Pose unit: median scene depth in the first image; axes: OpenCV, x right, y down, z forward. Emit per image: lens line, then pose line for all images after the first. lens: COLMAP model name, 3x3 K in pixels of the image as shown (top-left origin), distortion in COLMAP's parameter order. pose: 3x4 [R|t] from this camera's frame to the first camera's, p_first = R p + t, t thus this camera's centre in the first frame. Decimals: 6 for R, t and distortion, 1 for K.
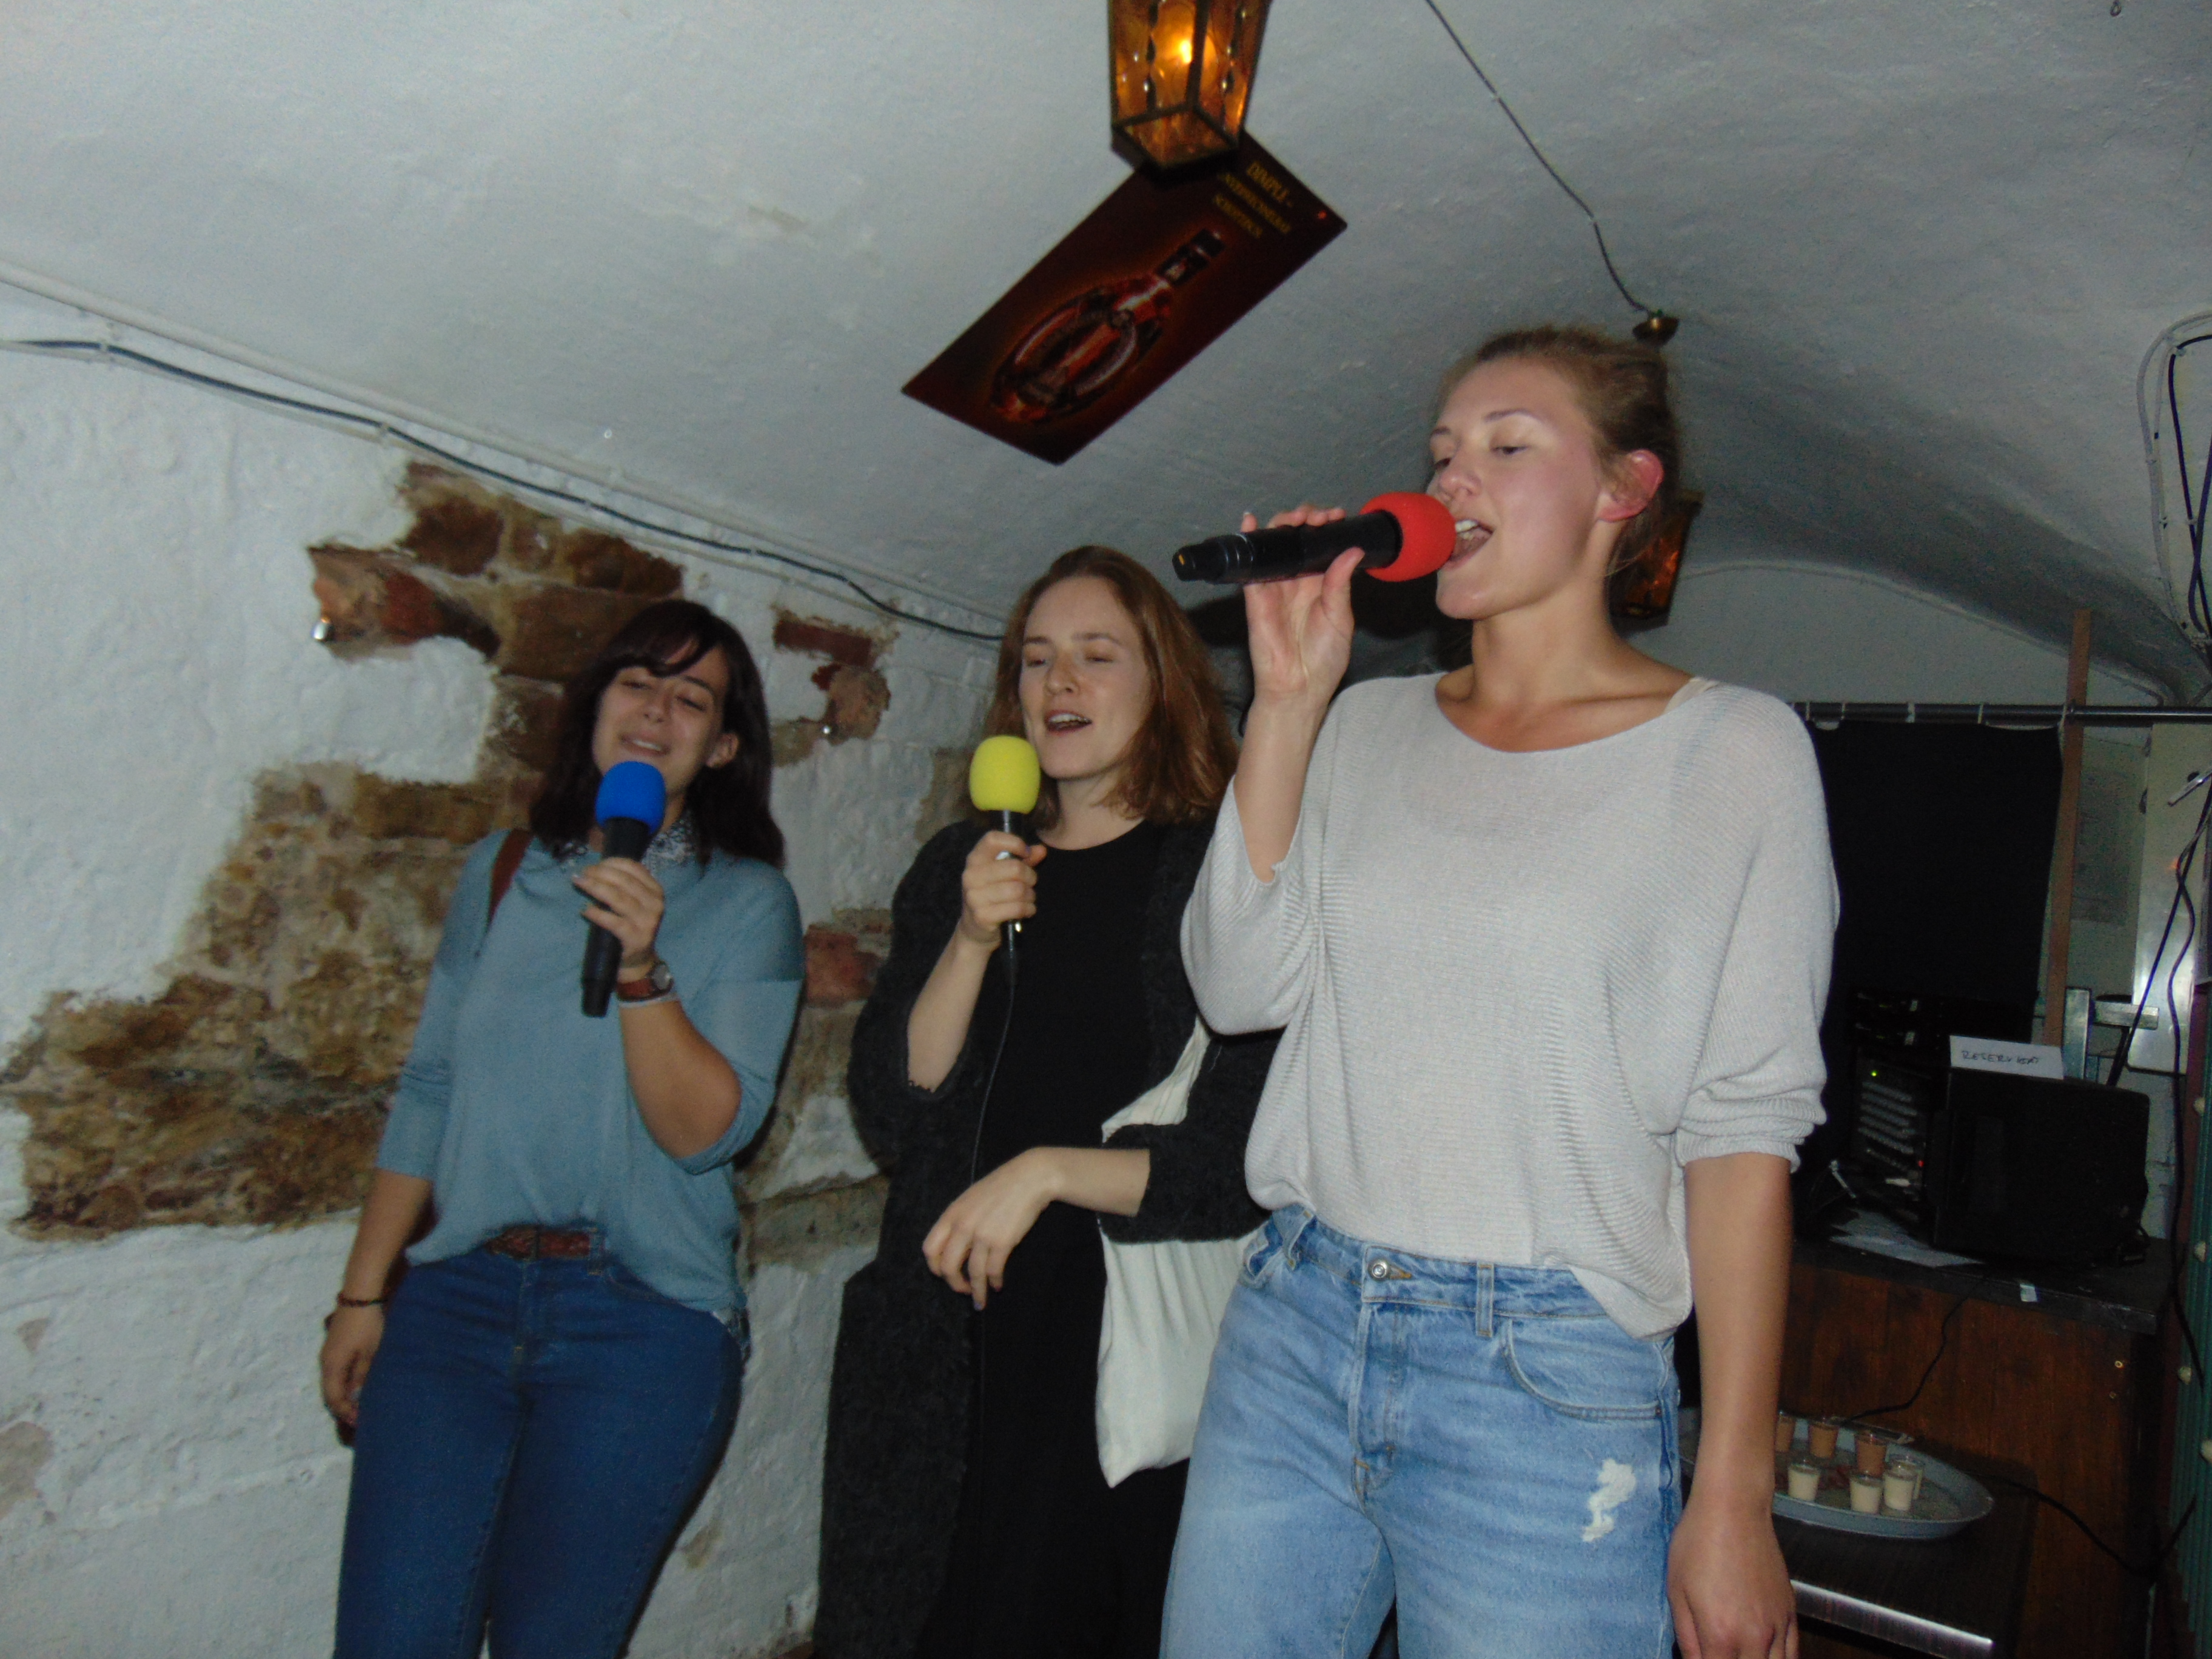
lens RADIAL K [[1656.8, 0, 1098.0], [0, 1656.8, 823.4], [0, 0, 1]] dist [-0.031370, 0.069972]
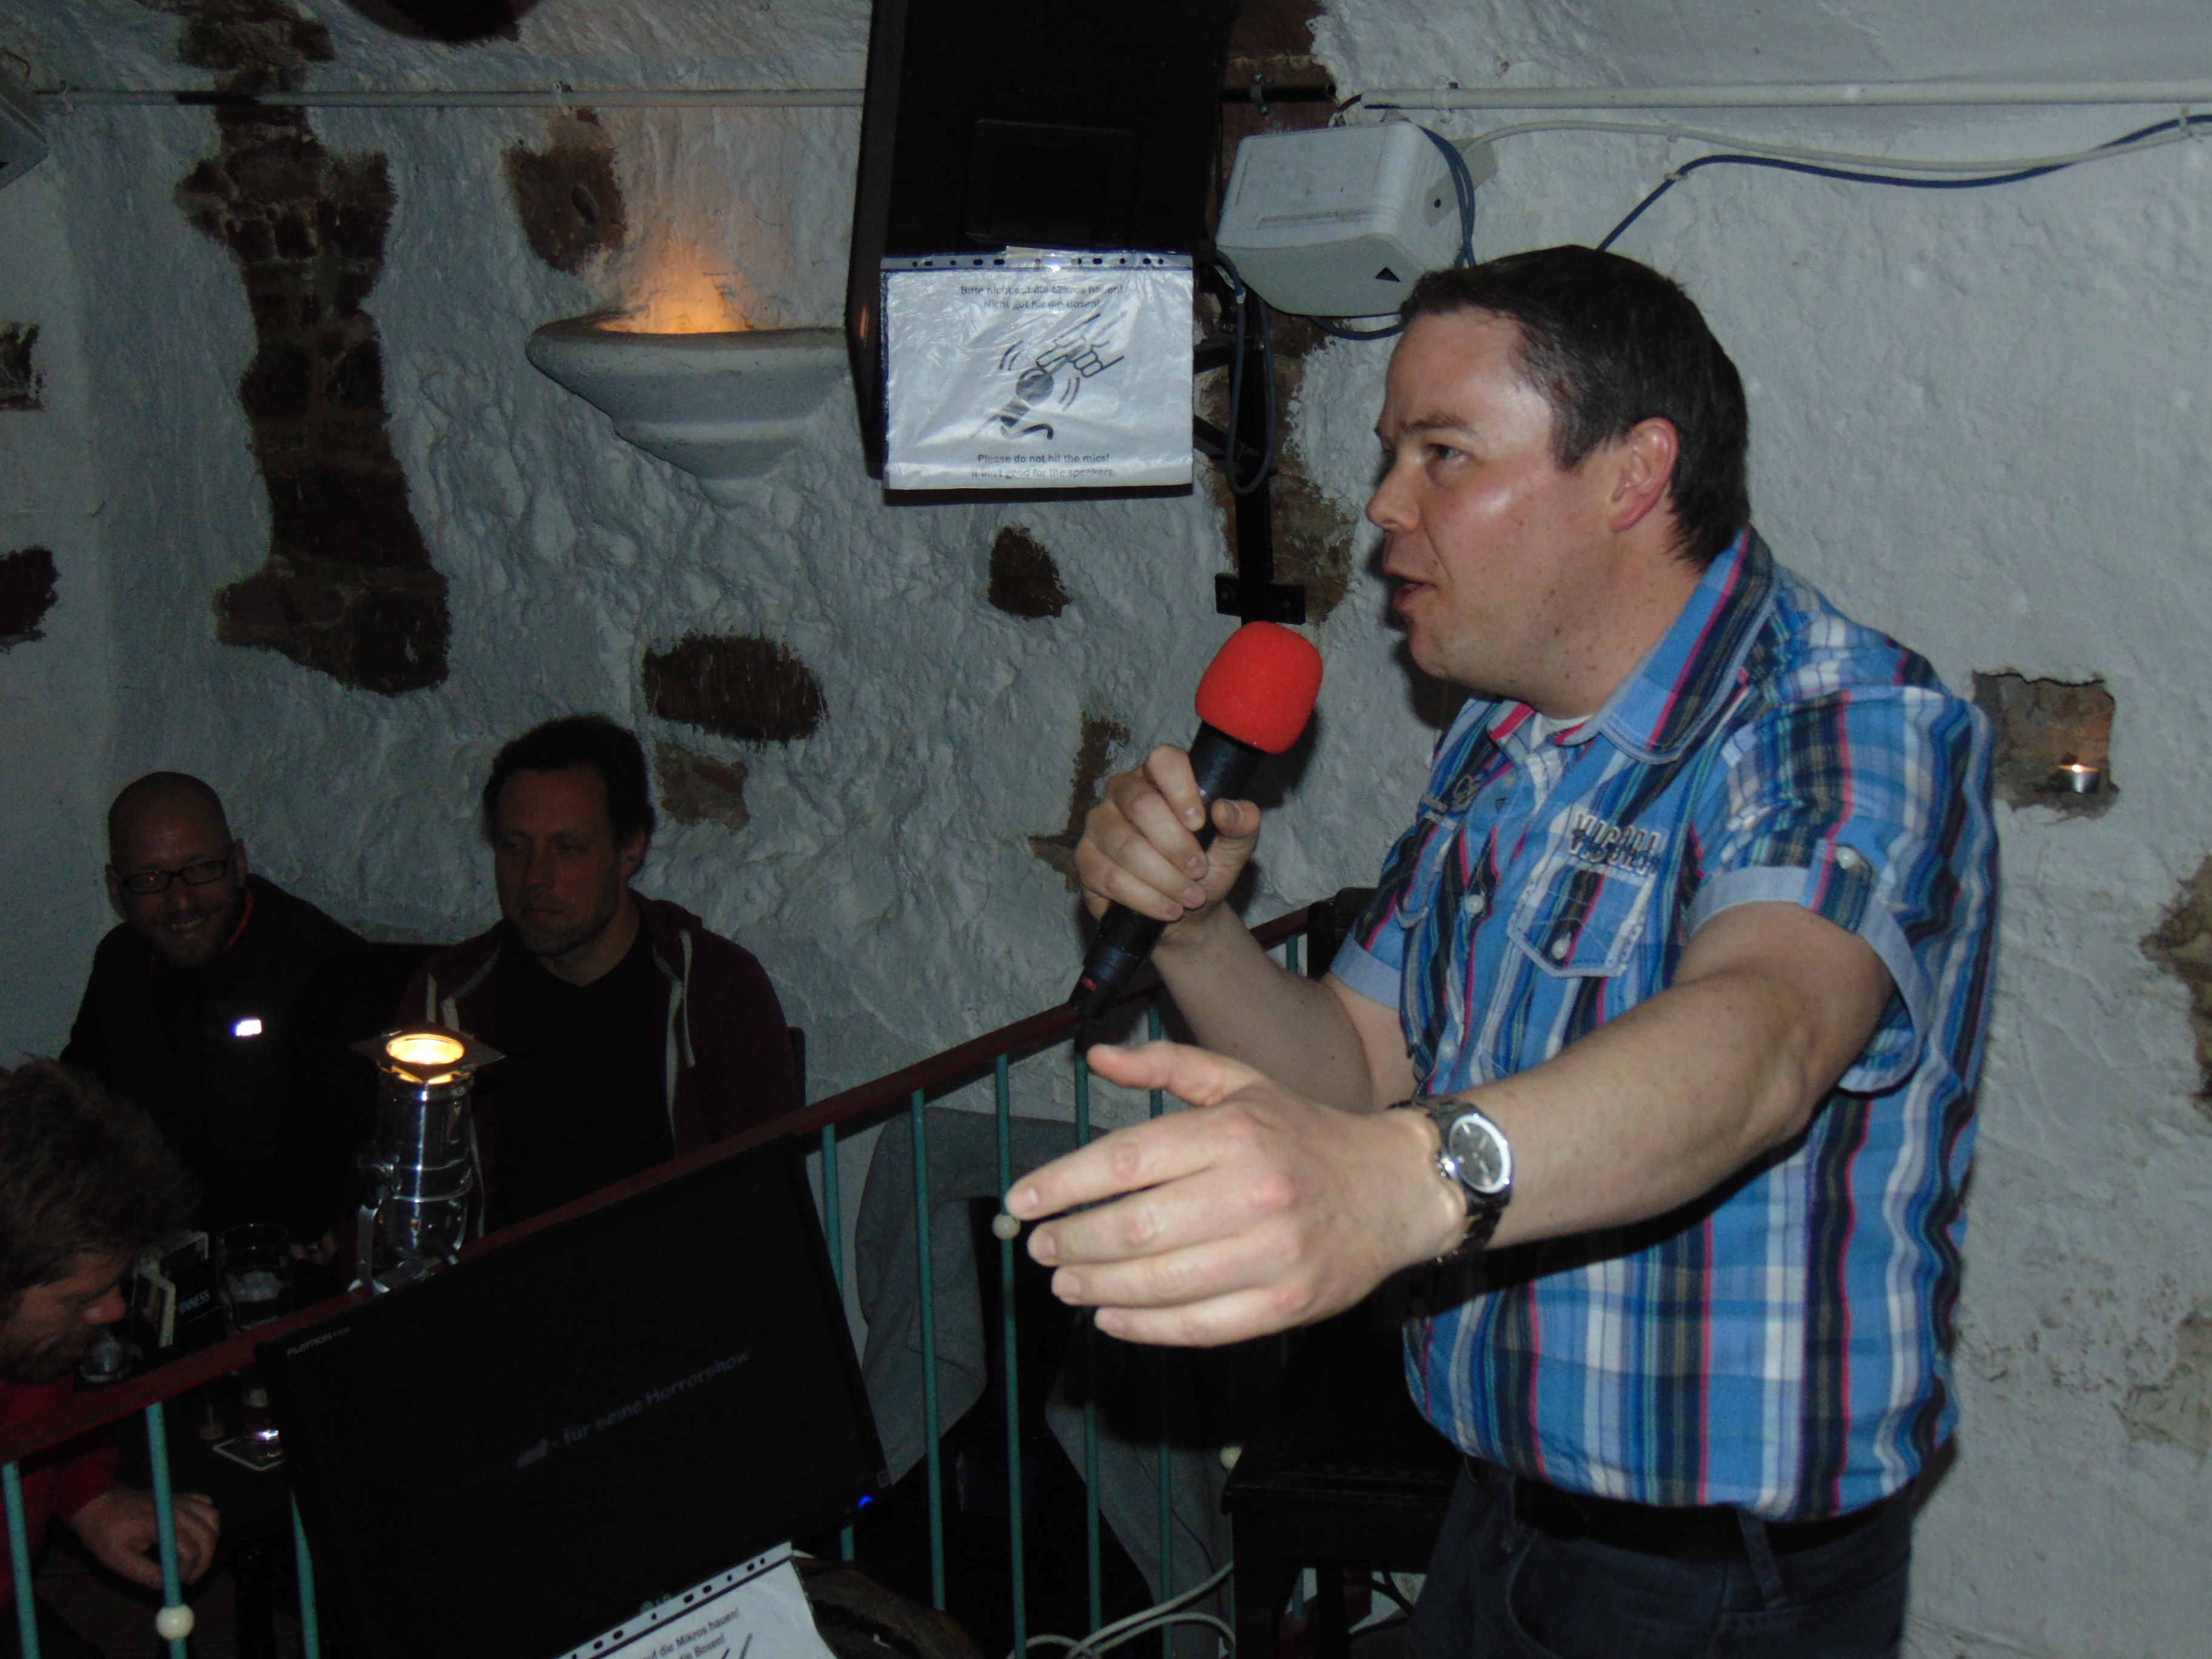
lens RADIAL K [[3207.2, 0, 1130.2], [0, 3207.2, 831.2], [0, 0, 1]] dist [-0.005463, 0.000000]
pose [[-0.122899, 0.138717, -0.982677, 0.940730], [0.070611, 0.988896, 0.130764, -0.147407], [0.989904, -0.053317, -0.131329, 0.538846]]
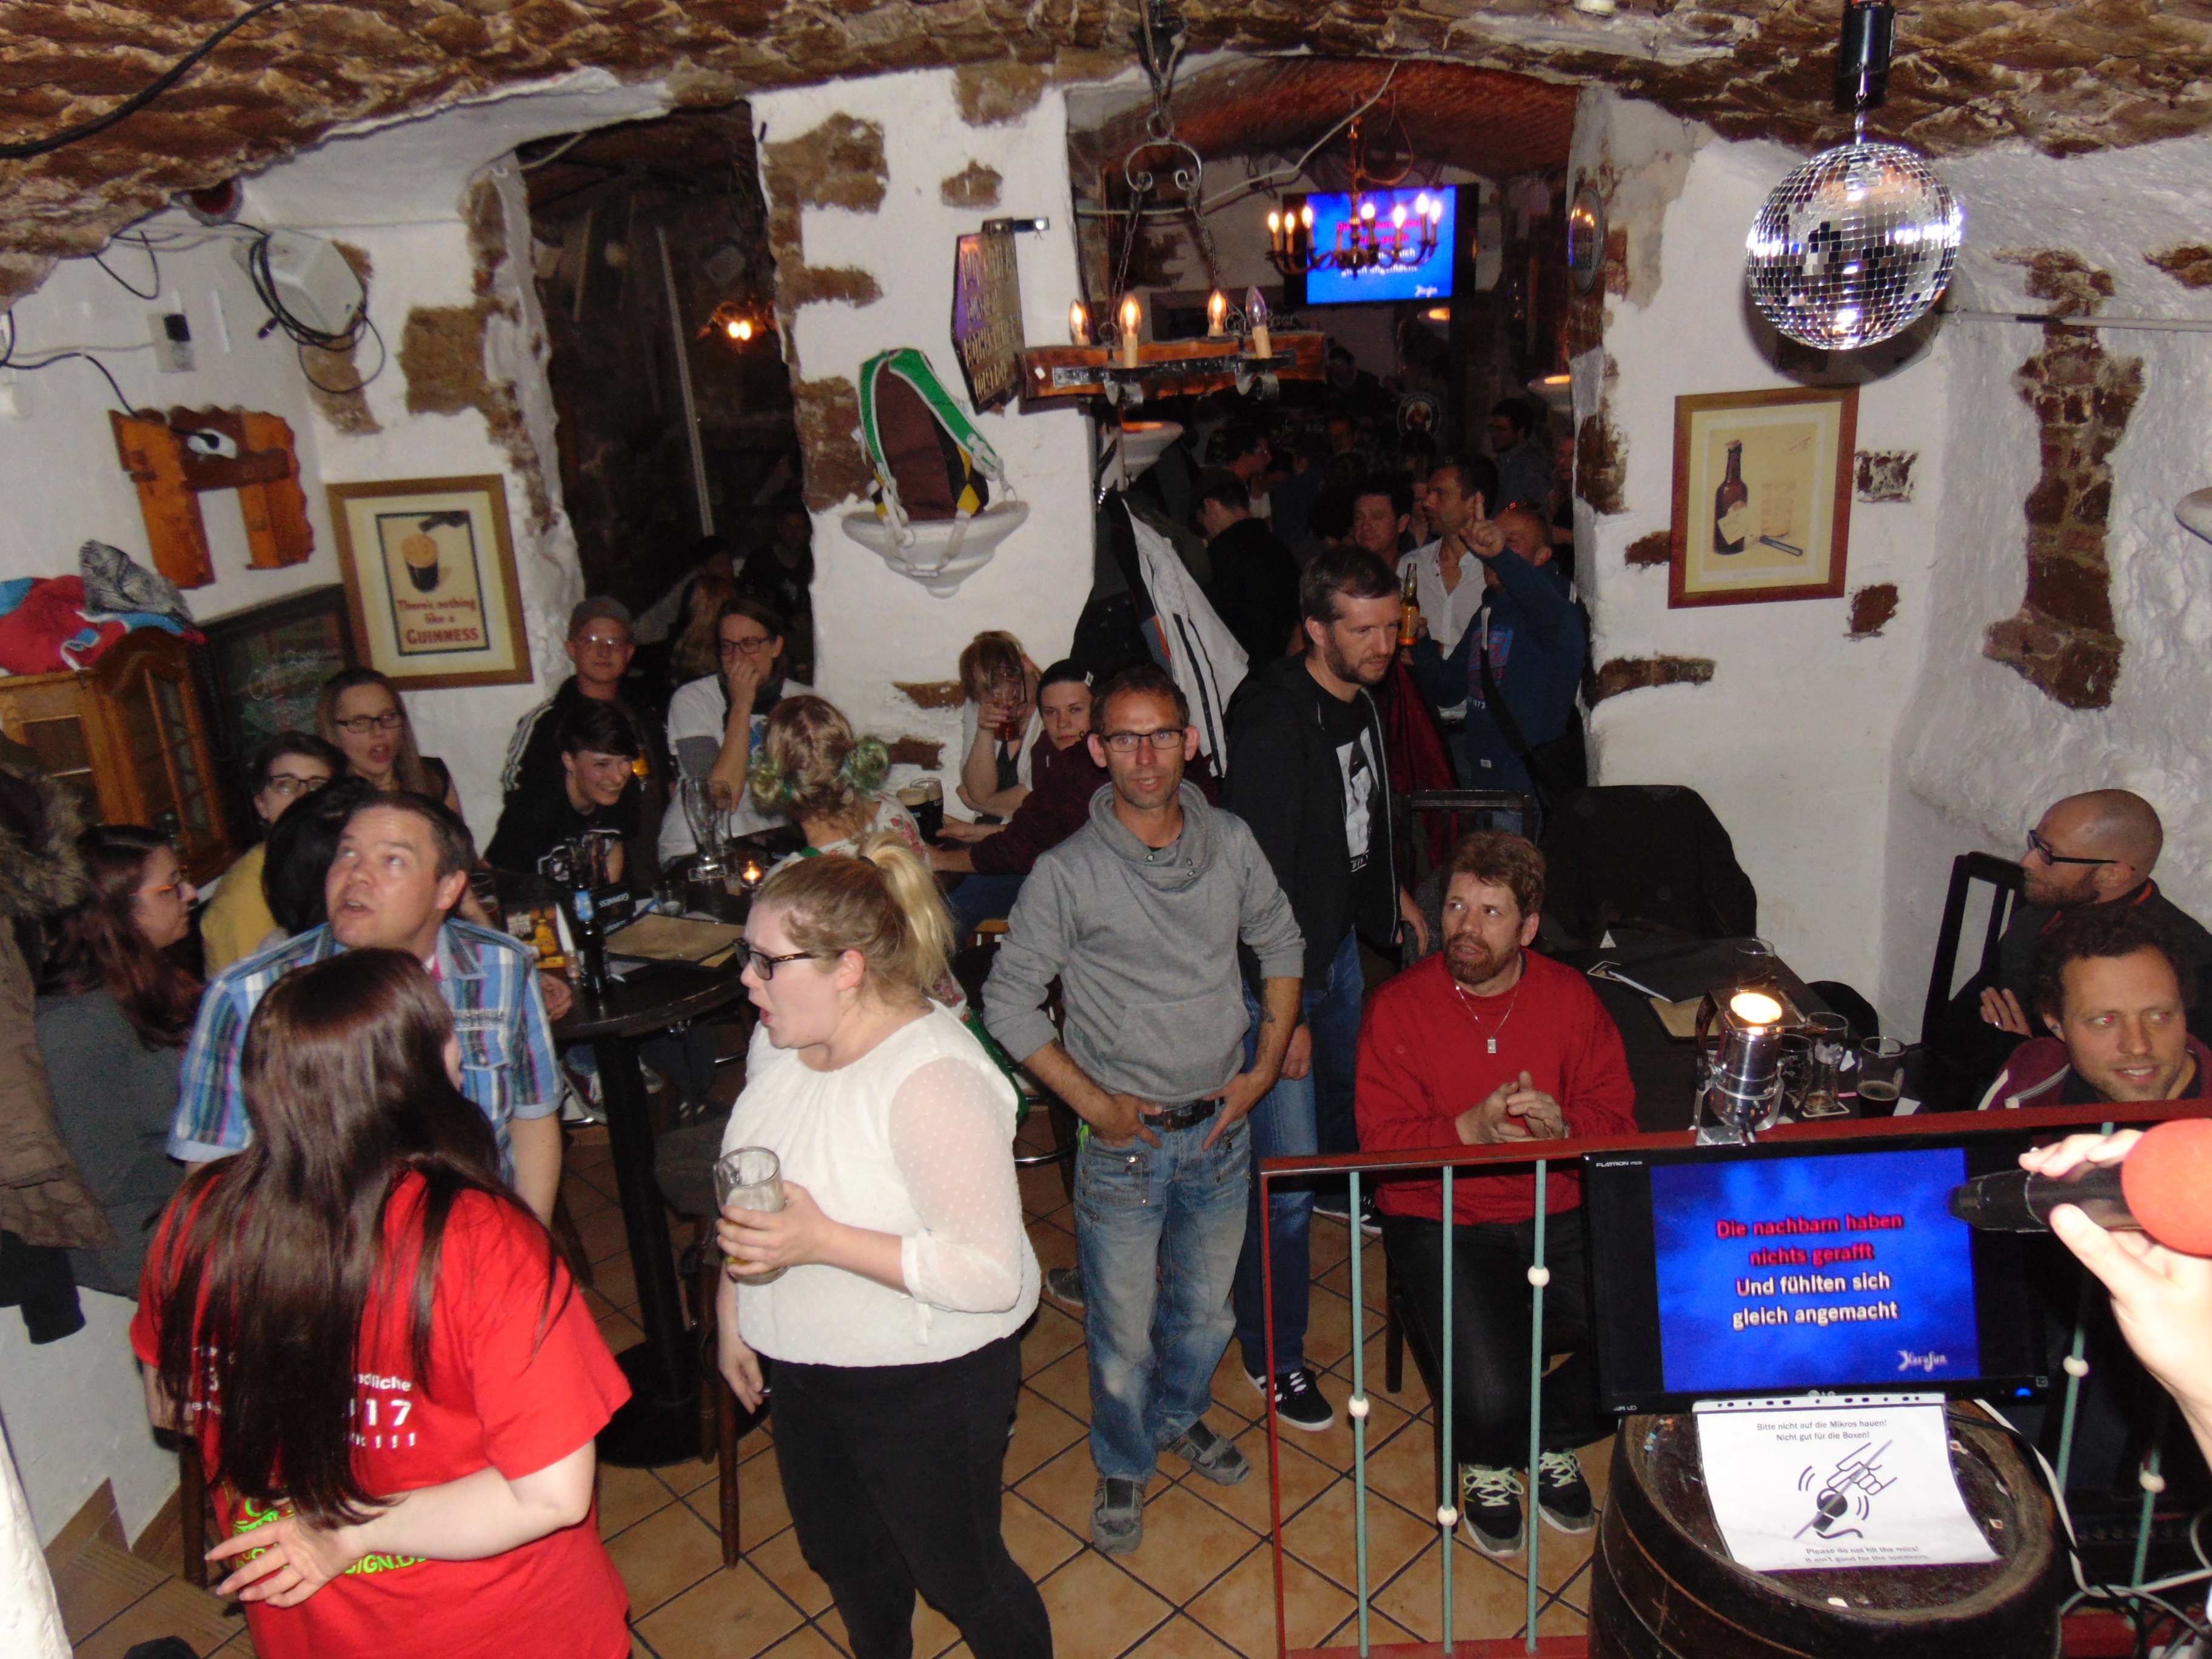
lens RADIAL K [[1656.8, 0, 1106.0], [0, 1656.8, 819.8], [0, 0, 1]] dist [-0.031370, 0.069972]
pose [[-0.849147, 0.112503, -0.516035, 0.629788], [0.006039, 0.979054, 0.203511, -0.242335], [0.528122, 0.169695, -0.832040, 0.706142]]
